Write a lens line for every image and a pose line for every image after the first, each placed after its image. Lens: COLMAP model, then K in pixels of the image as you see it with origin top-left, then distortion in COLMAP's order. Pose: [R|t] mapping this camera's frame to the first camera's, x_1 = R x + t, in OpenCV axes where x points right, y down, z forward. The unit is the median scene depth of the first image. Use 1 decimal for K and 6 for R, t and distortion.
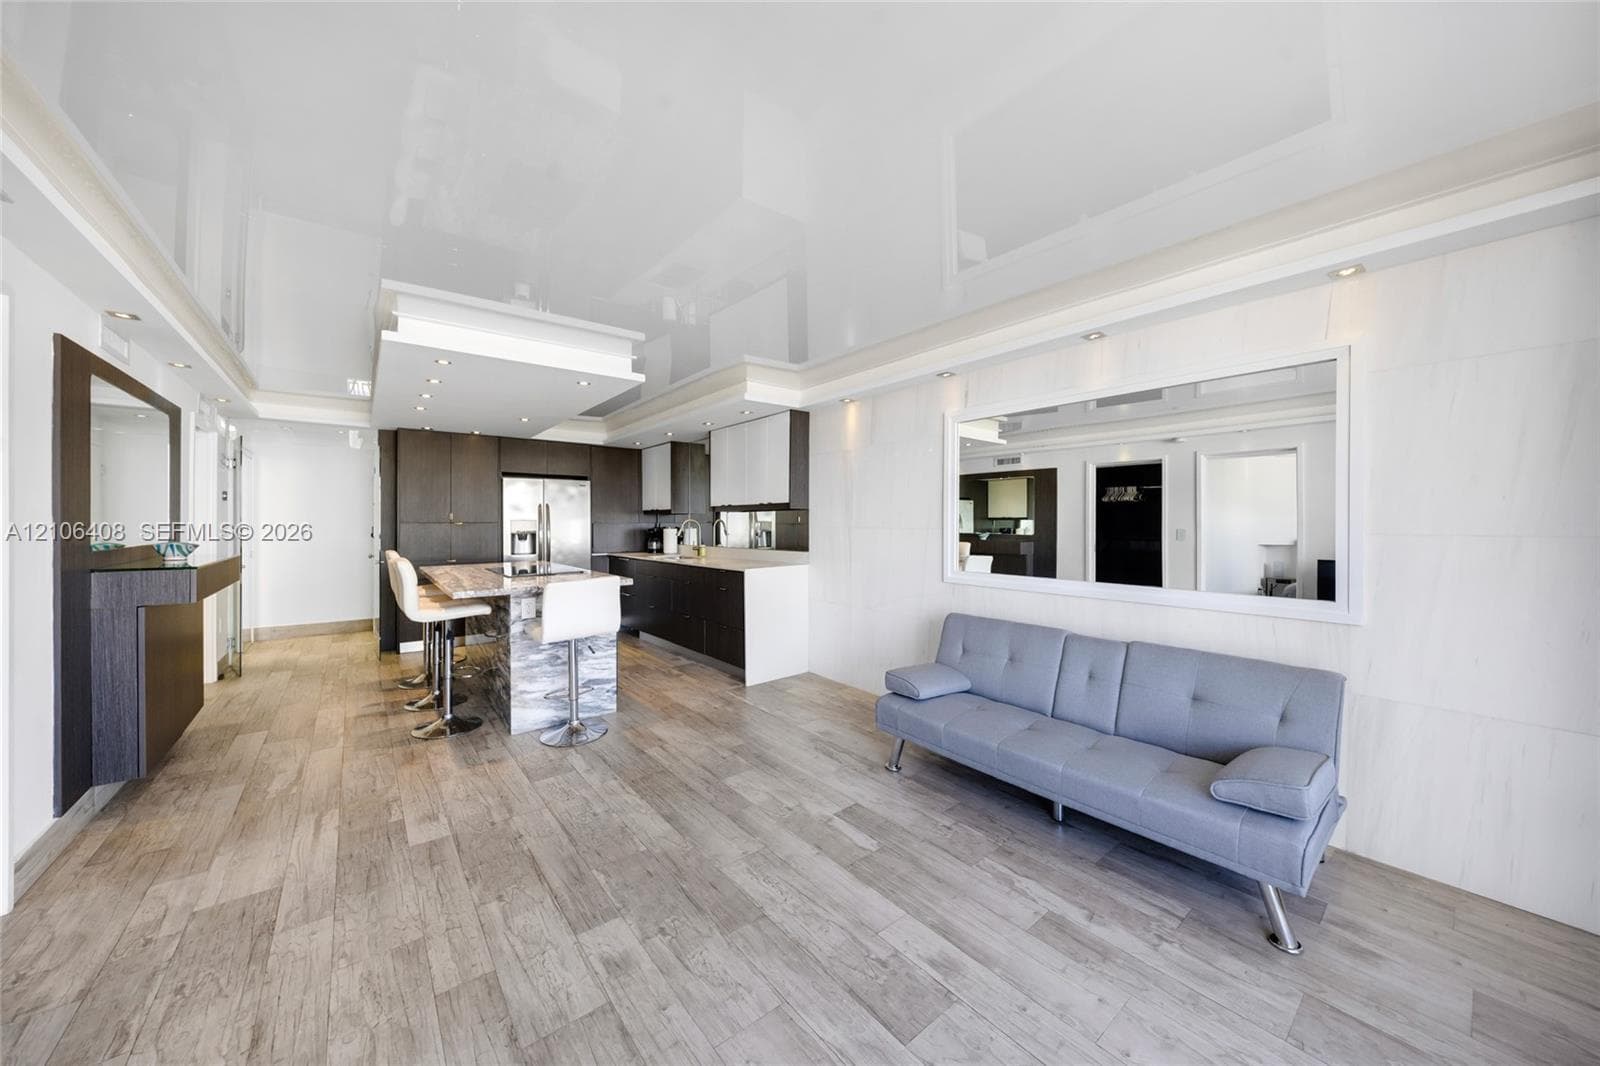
lens RADIAL K [[552.8, 0, 797.0], [0, 552.8, 525.0], [0, 0, 1]] dist [-0.006708, -0.000377]
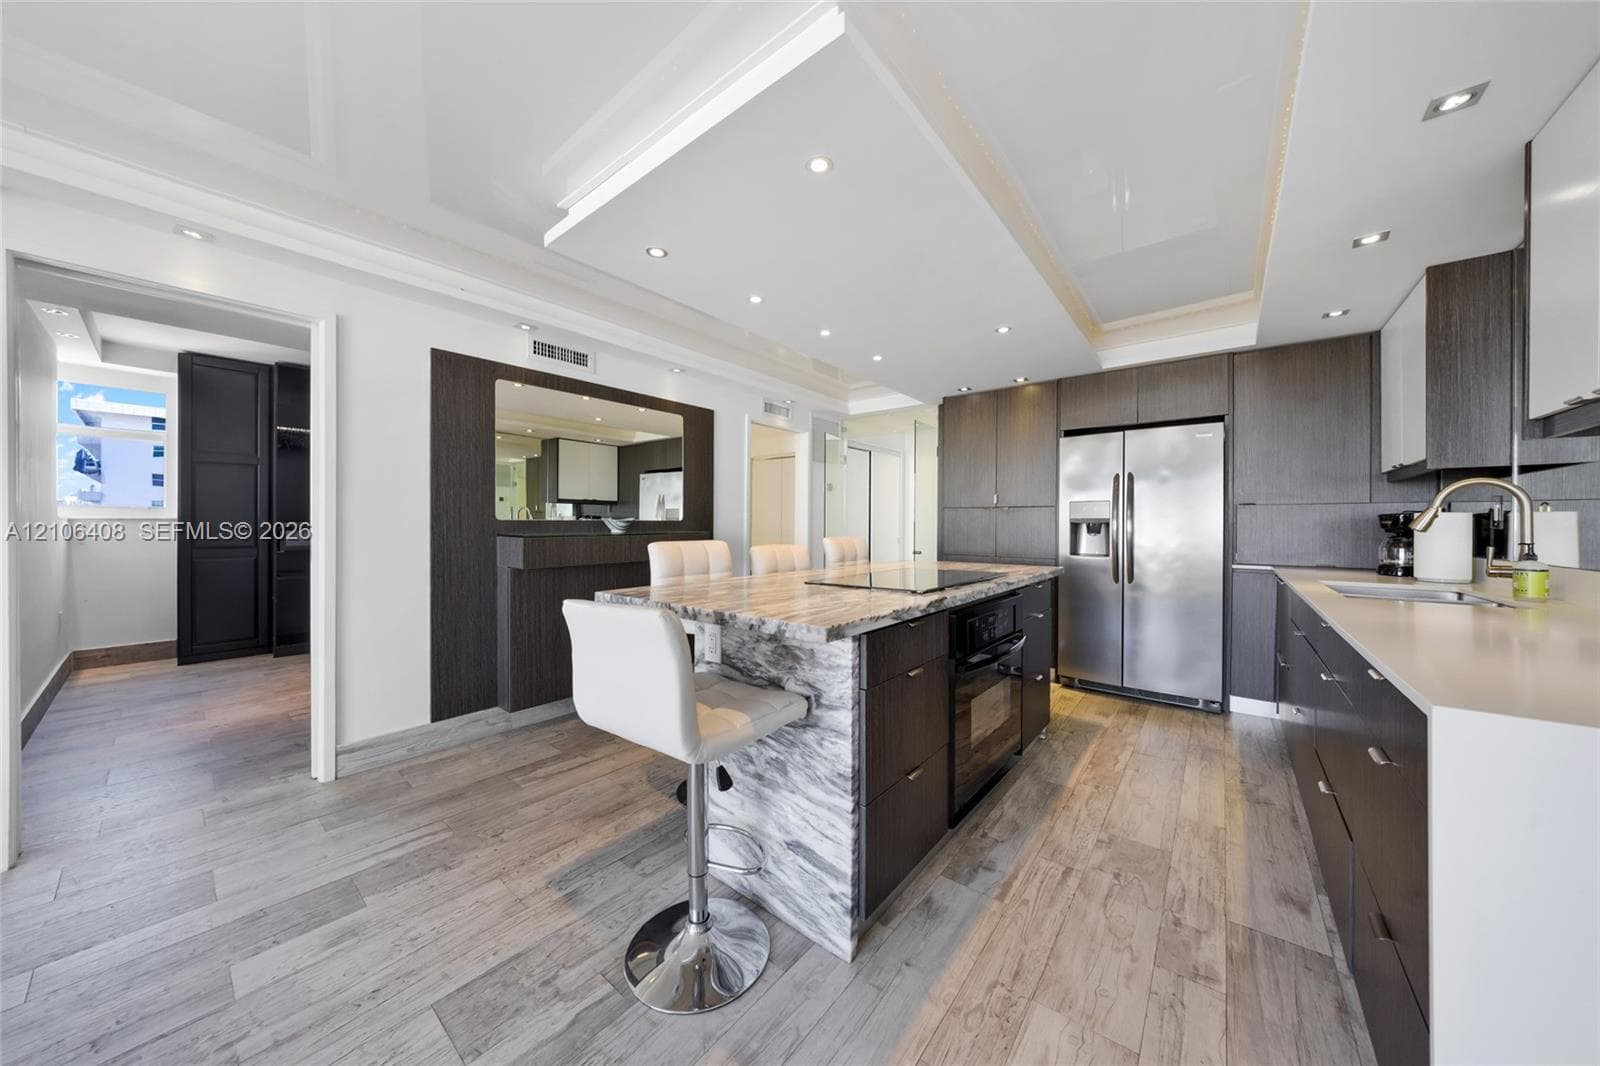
lens RADIAL K [[520.2, 0, 804.6], [0, 520.2, 524.9], [0, 0, 1]] dist [-0.008411, -0.000064]
pose [[0.219046, 0.003321, -0.975709, 0.018071], [-0.010410, 0.999945, 0.001066, 0.032736], [0.975659, 0.009924, 0.219068, 0.899910]]
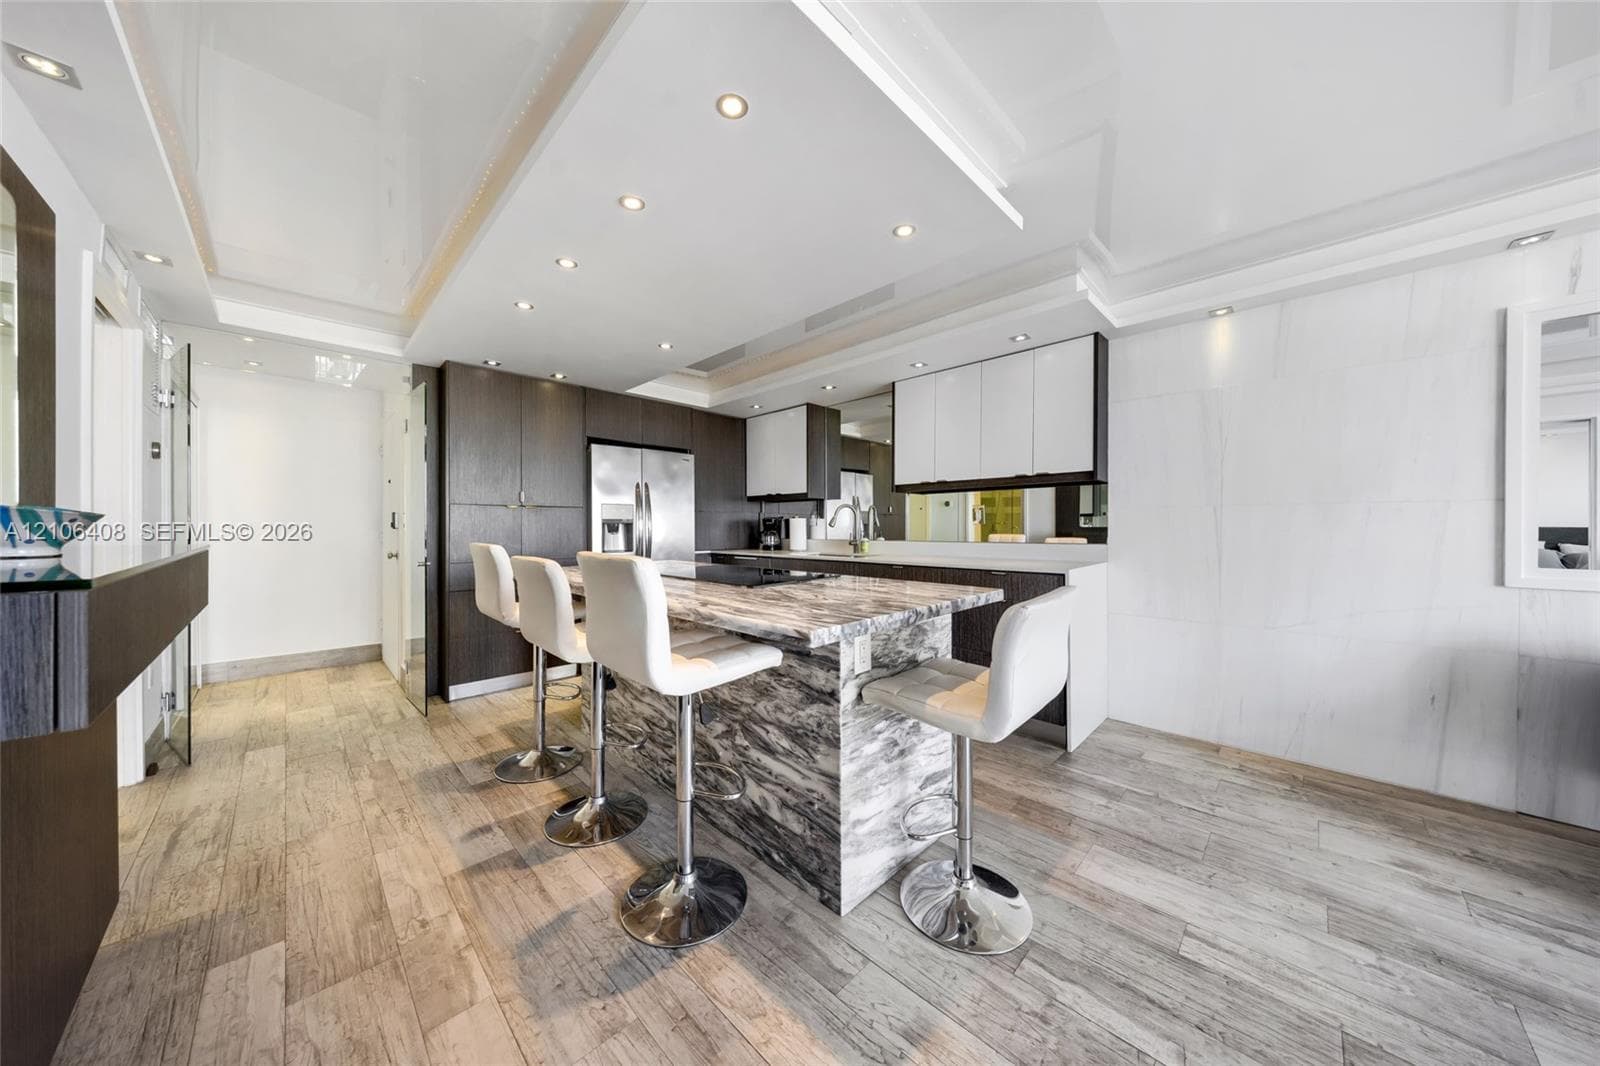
lens RADIAL K [[511.7, 0, 791.7], [0, 511.7, 531.2], [0, 0, 1]] dist [-0.006447, -0.000100]
pose [[0.994526, -0.000983, 0.104484, -0.551737], [0.000477, 0.999988, 0.004861, 0.036856], [-0.104488, -0.004785, 0.994515, 0.508954]]
